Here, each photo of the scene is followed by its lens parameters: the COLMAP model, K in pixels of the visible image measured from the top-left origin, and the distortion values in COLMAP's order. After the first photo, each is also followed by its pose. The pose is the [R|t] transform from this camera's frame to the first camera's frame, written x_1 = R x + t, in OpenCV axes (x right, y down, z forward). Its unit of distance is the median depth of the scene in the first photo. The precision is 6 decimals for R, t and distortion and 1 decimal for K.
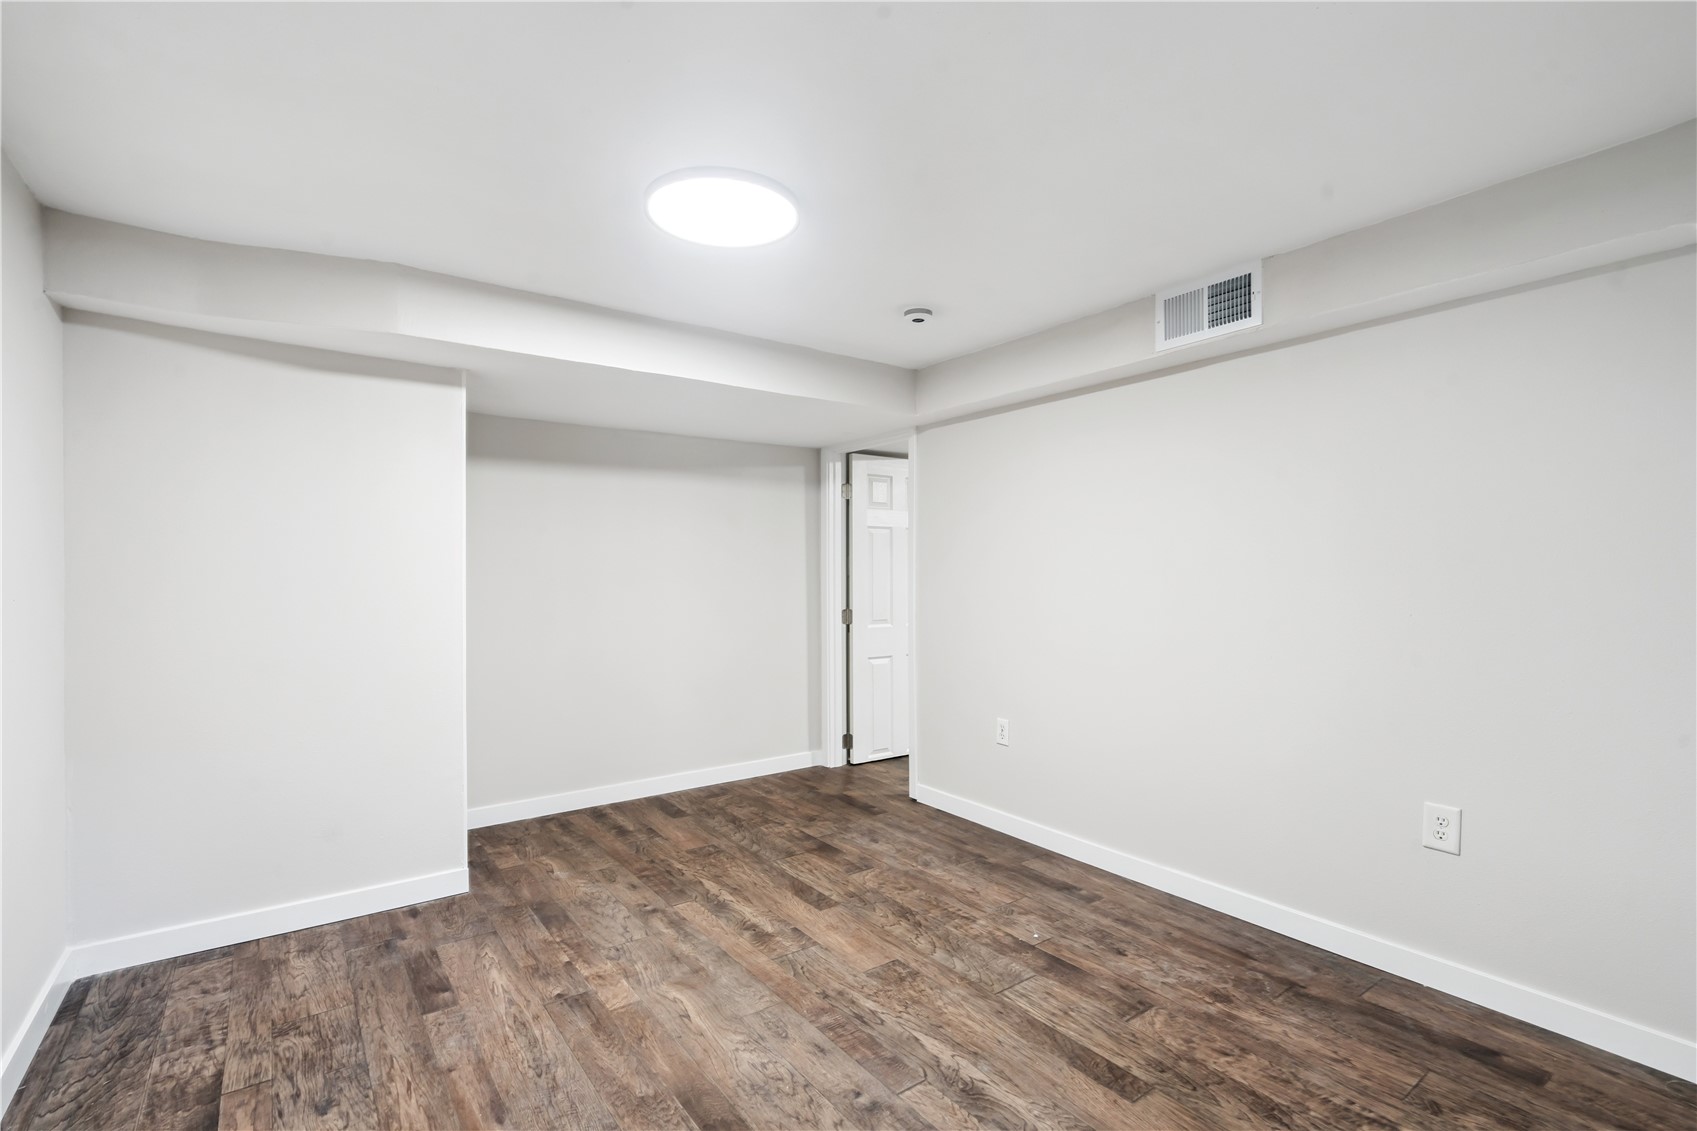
lens RADIAL K [[754.5, 0, 850.7], [0, 754.5, 570.4], [0, 0, 1]] dist [-0.008171, 0.000043]
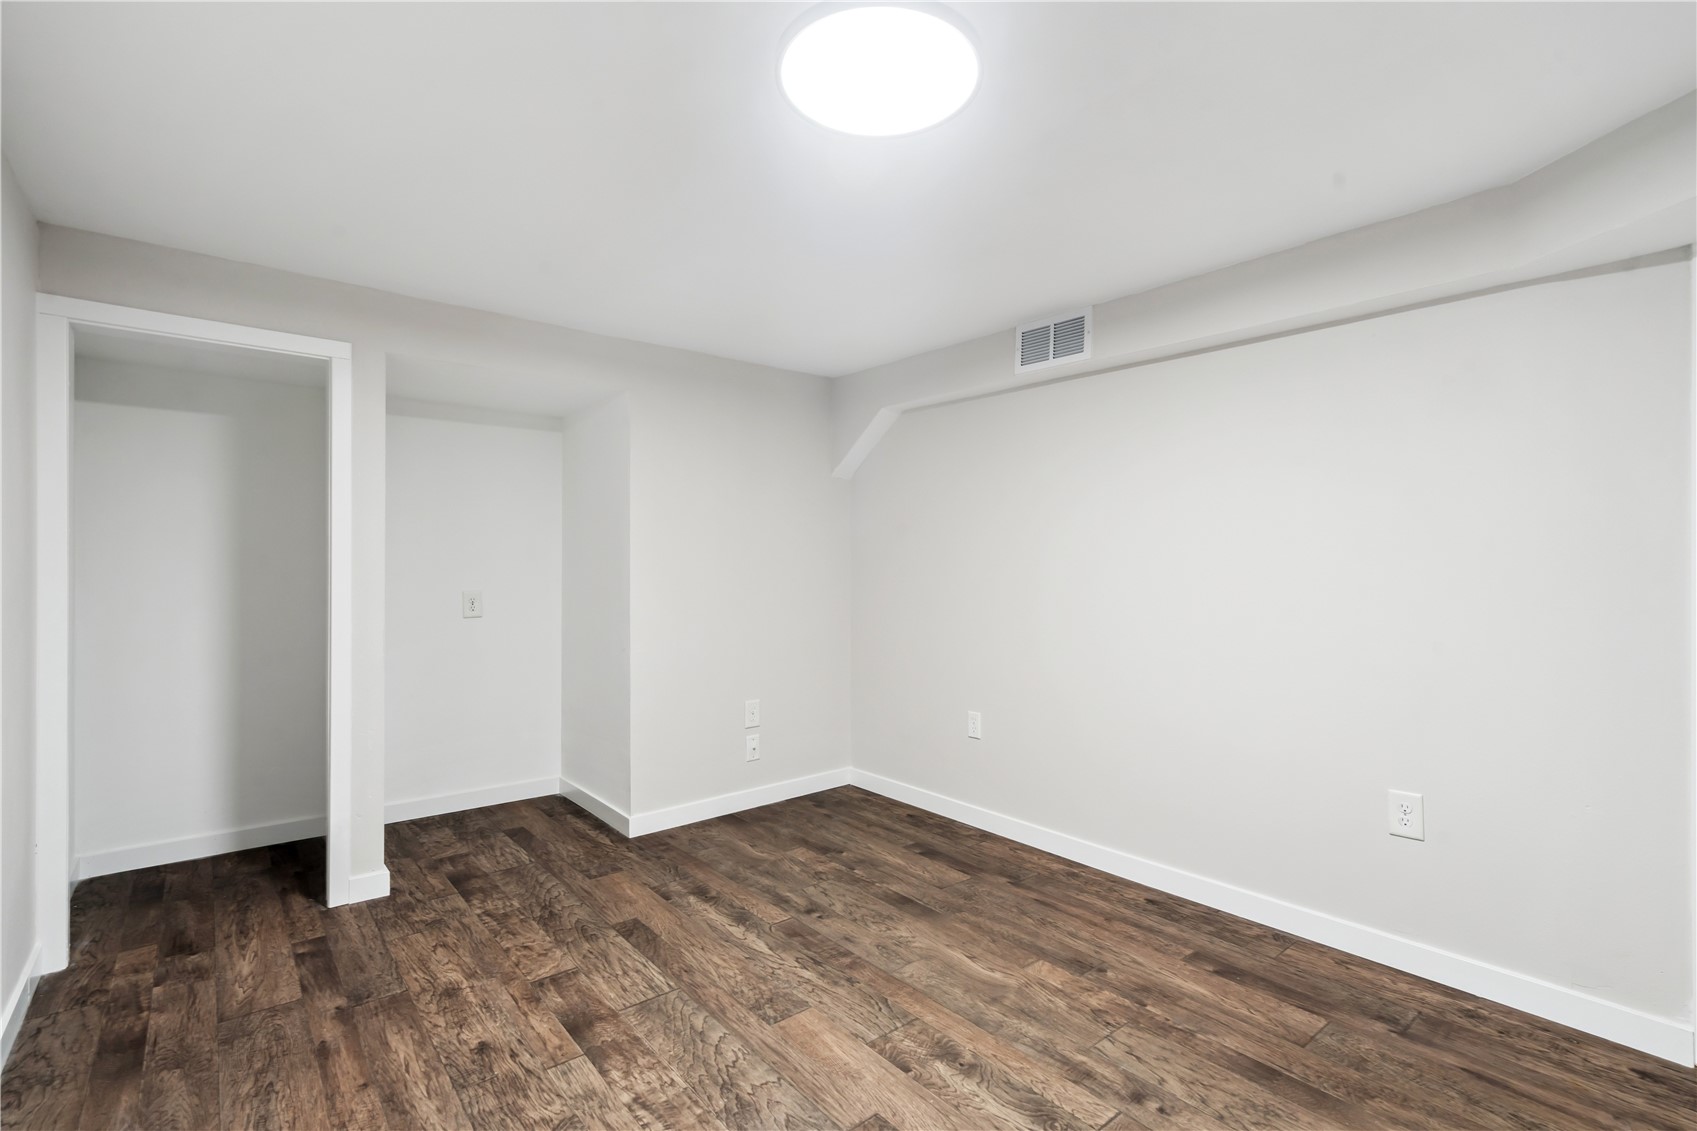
lens RADIAL K [[775.5, 0, 851.8], [0, 775.5, 568.9], [0, 0, 1]] dist [-0.009898, 0.003344]
pose [[-0.999119, -0.005935, -0.041555, 0.011677], [-0.005699, 0.999967, -0.005794, 0.014769], [0.041588, -0.005552, -0.999119, 2.211868]]
